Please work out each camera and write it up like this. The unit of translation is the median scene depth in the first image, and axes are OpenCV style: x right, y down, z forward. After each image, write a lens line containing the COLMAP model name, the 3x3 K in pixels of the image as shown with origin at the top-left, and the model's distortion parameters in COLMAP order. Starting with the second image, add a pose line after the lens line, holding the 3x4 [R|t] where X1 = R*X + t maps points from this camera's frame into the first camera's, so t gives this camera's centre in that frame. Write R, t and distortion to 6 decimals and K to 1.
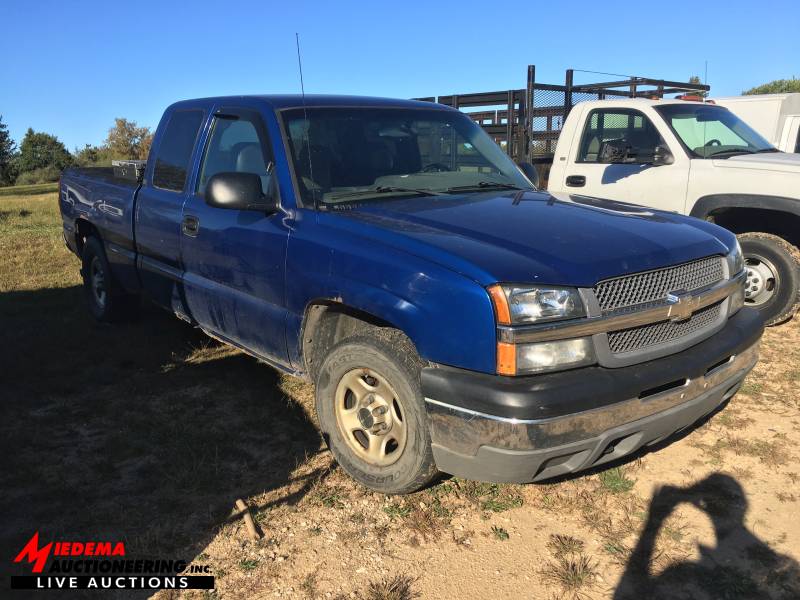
lens RADIAL K [[684.4, 0, 403.9], [0, 684.4, 298.5], [0, 0, 1]] dist [0.027451, -0.055548]
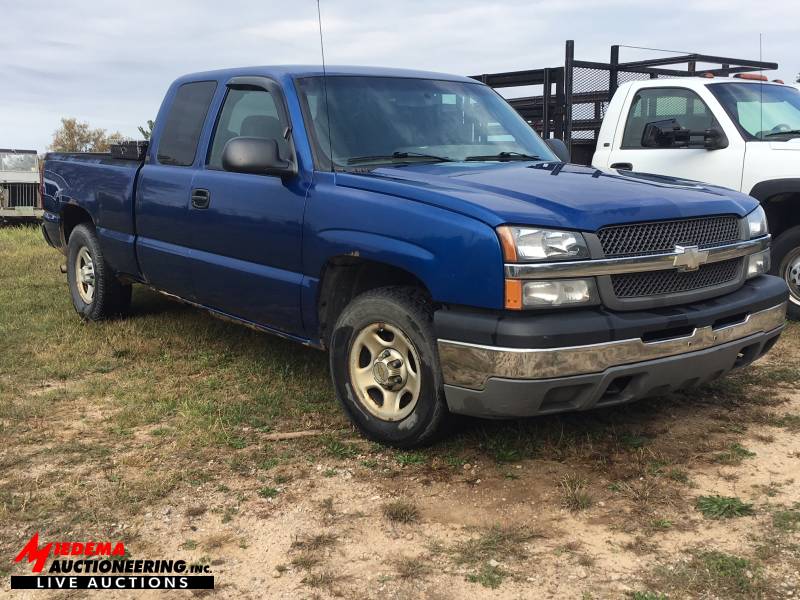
lens RADIAL K [[898.2, 0, 397.5], [0, 898.2, 301.1], [0, 0, 1]] dist [0.021626, 0.000000]
pose [[0.999337, 0.009486, -0.035139, 0.007875], [-0.011487, 0.998297, -0.057188, 0.078746], [0.034536, 0.057554, 0.997745, -0.179144]]
